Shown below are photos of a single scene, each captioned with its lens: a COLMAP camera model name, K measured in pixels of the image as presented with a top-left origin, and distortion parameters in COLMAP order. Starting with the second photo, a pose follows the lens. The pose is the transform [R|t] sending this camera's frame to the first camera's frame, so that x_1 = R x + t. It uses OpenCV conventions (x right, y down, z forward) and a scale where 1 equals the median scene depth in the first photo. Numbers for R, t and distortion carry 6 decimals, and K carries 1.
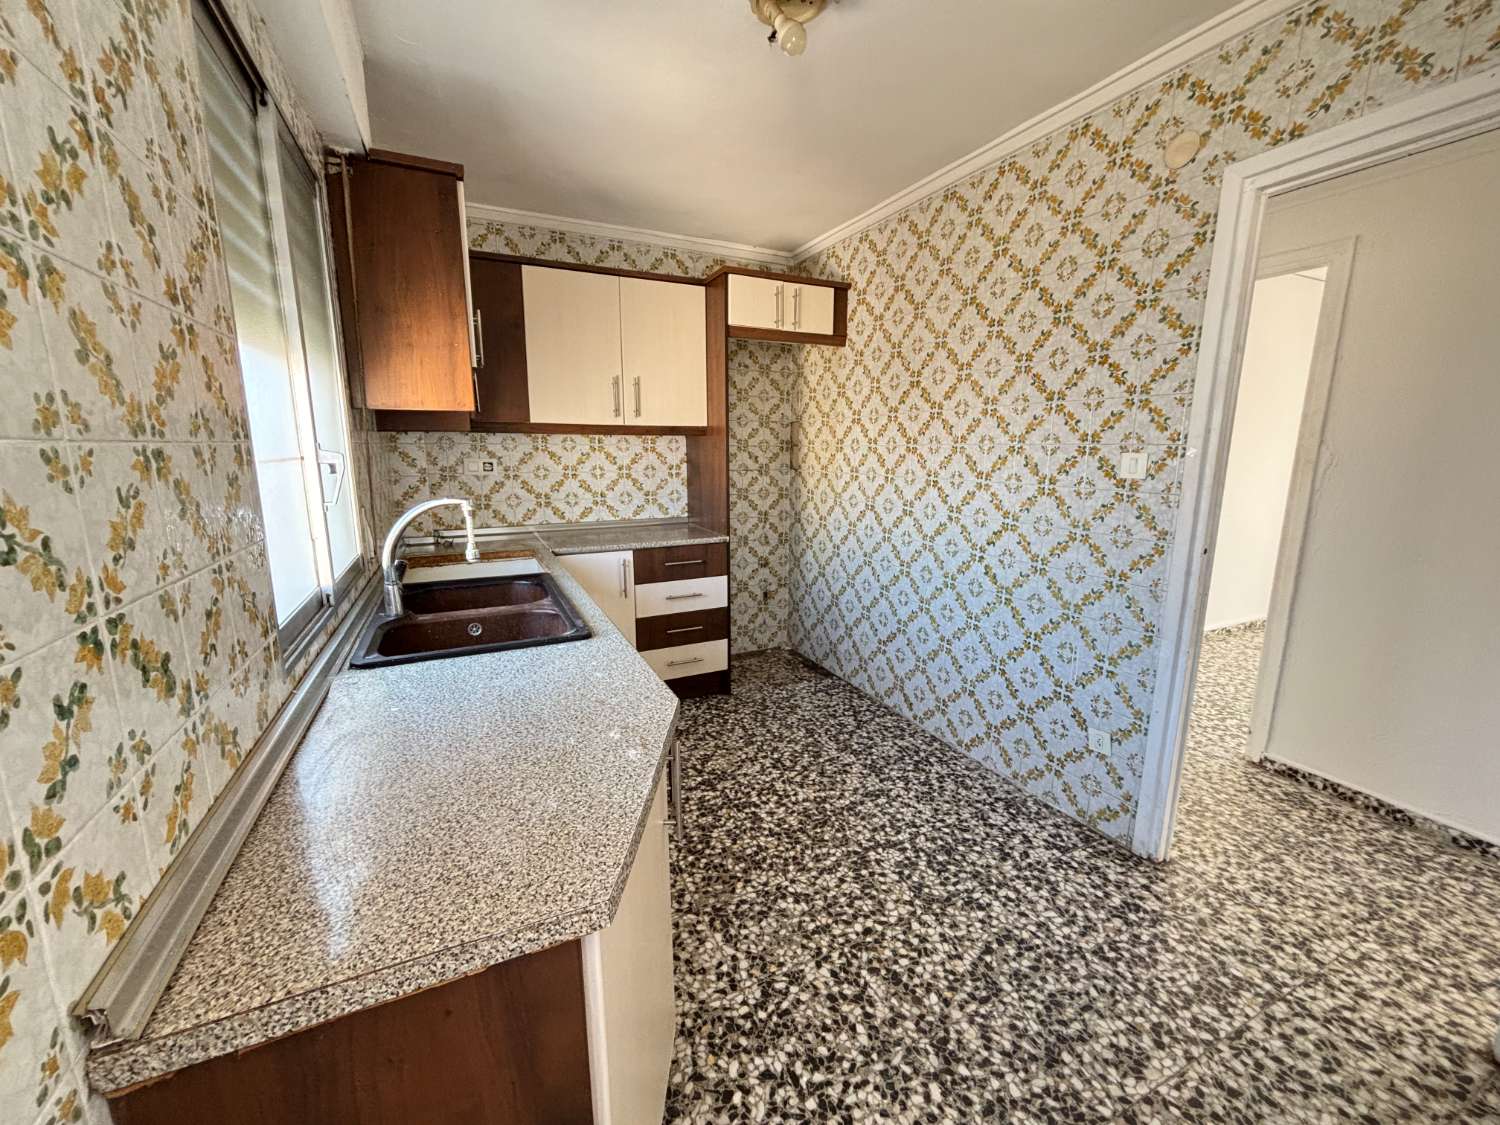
lens RADIAL K [[599.9, 0, 750.4], [0, 599.9, 558.1], [0, 0, 1]] dist [-0.029401, 0.023003]
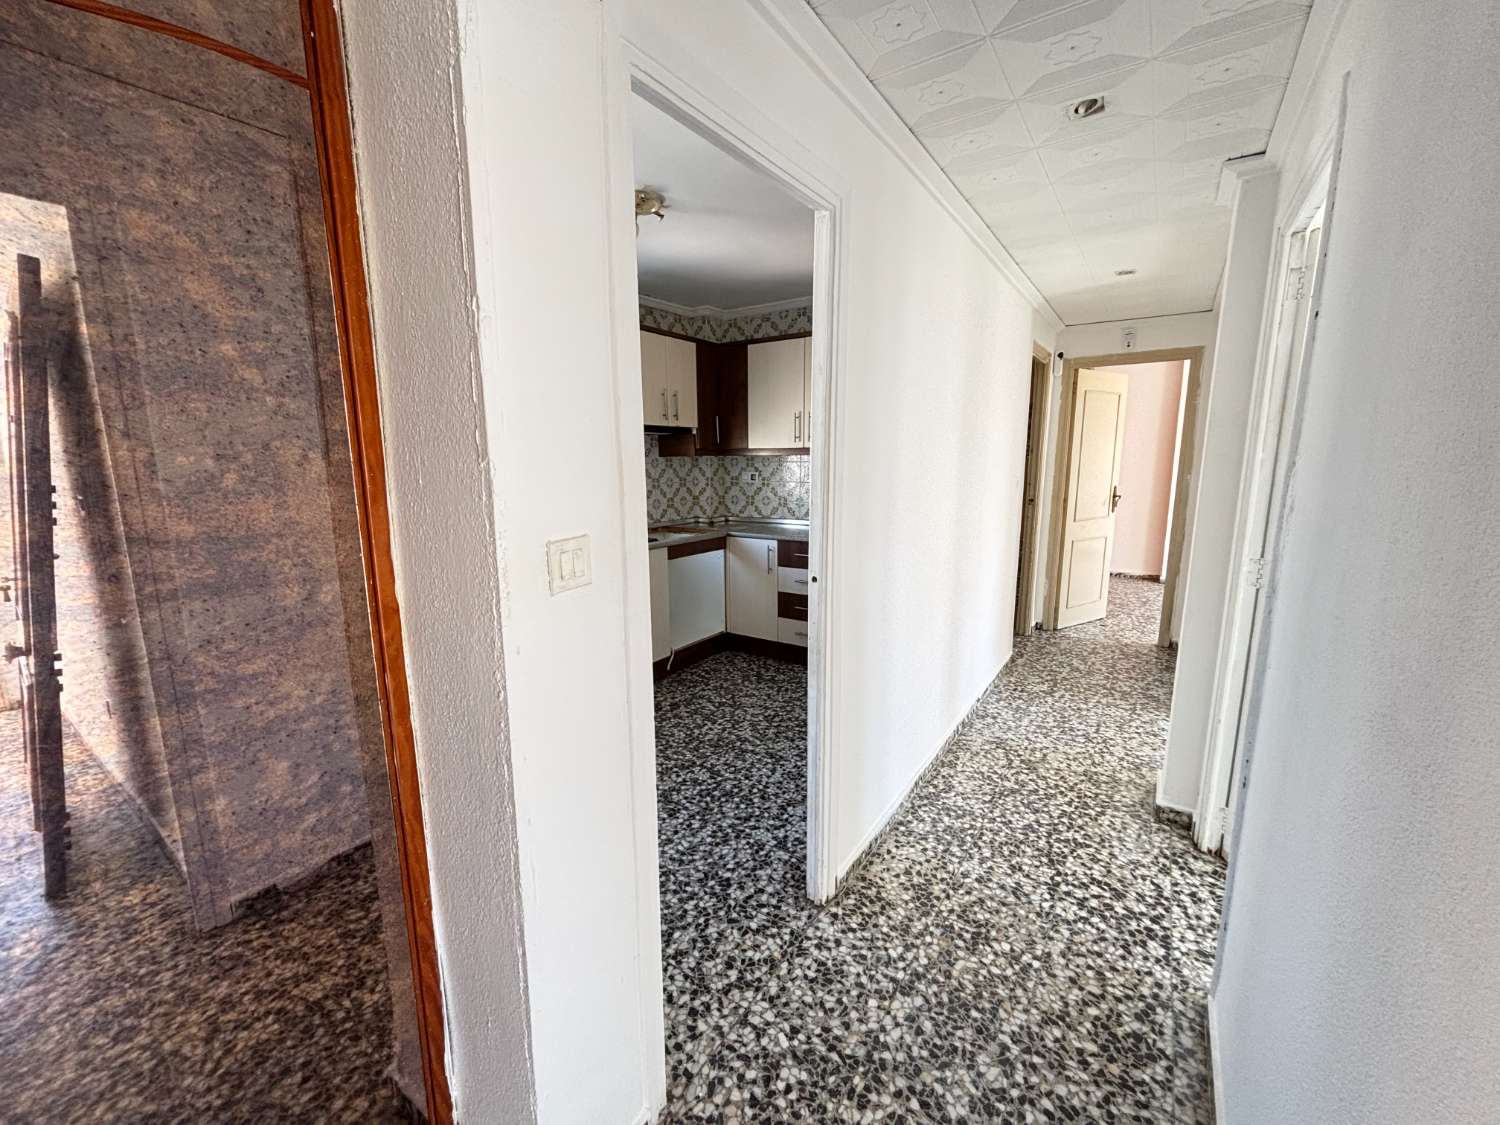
lens RADIAL K [[597.2, 0, 749.2], [0, 597.2, 564.6], [0, 0, 1]] dist [-0.002570, 0.000589]
pose [[0.496631, 0.133338, -0.857659, 1.618456], [-0.146879, 0.986789, 0.068362, -0.071811], [0.855444, 0.092021, 0.509654, 0.456776]]
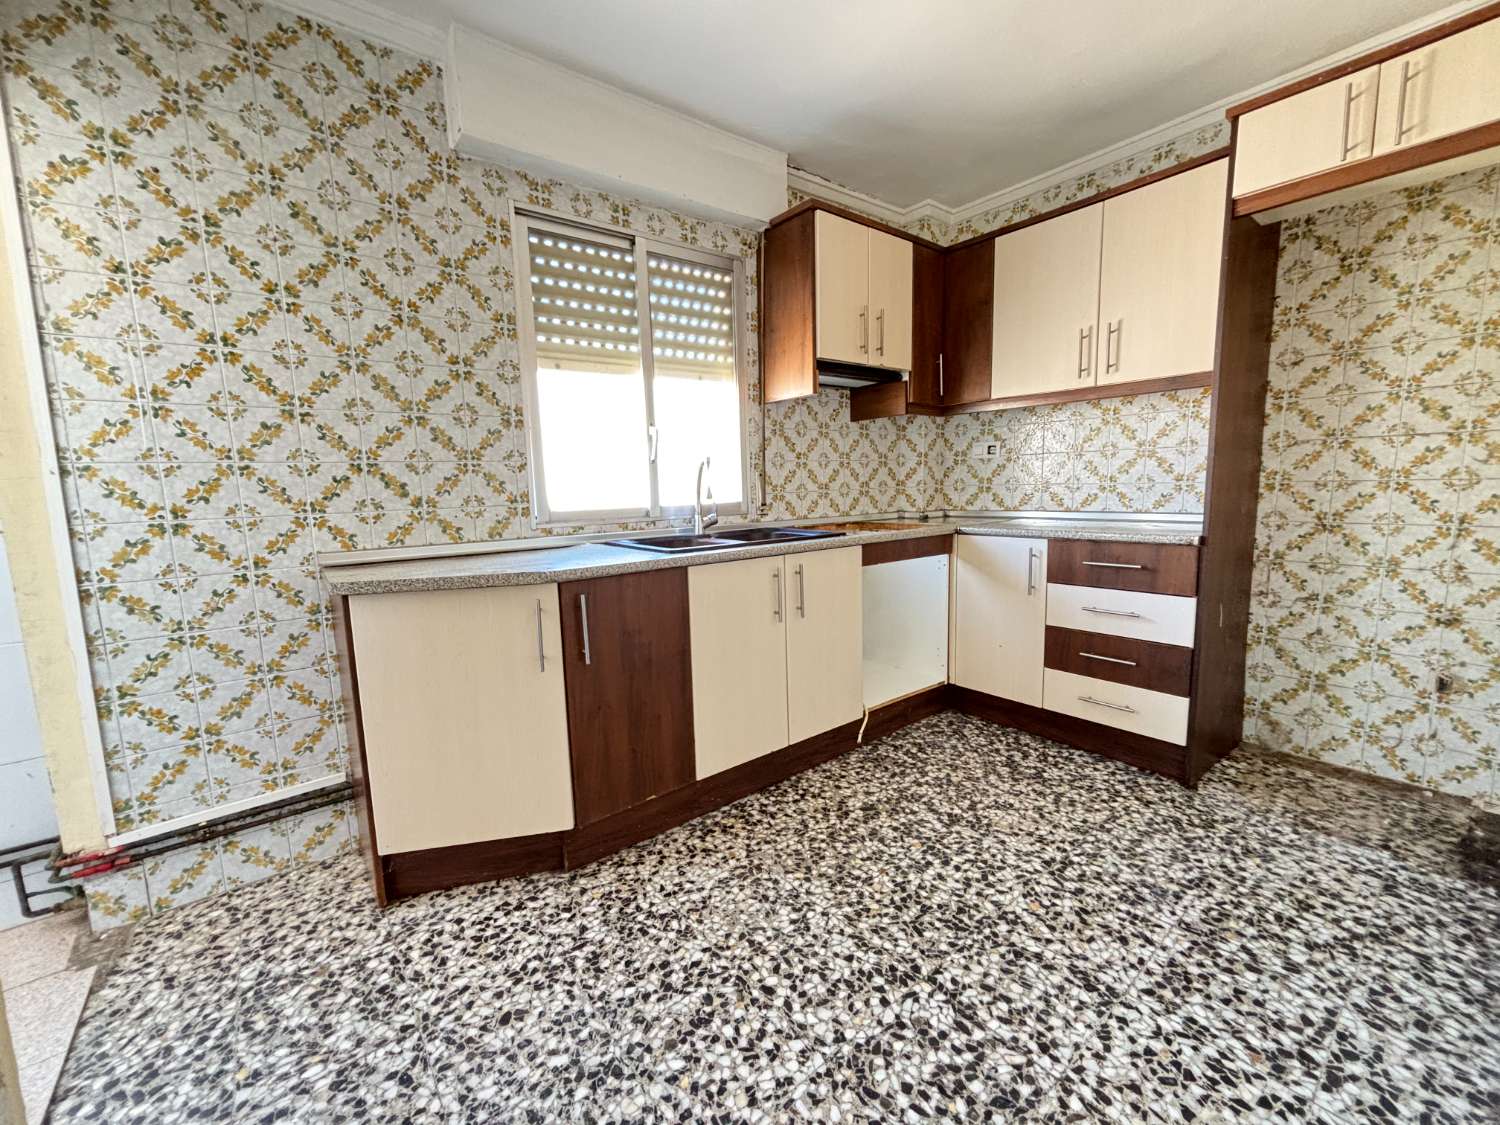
lens RADIAL K [[622.0, 0, 753.9], [0, 622.0, 557.5], [0, 0, 1]] dist [0.013223, 0.000367]
pose [[0.229947, 0.102568, -0.967783, 0.924175], [-0.155276, 0.985558, 0.067558, 0.028450], [0.960736, 0.134739, 0.242553, 0.720934]]
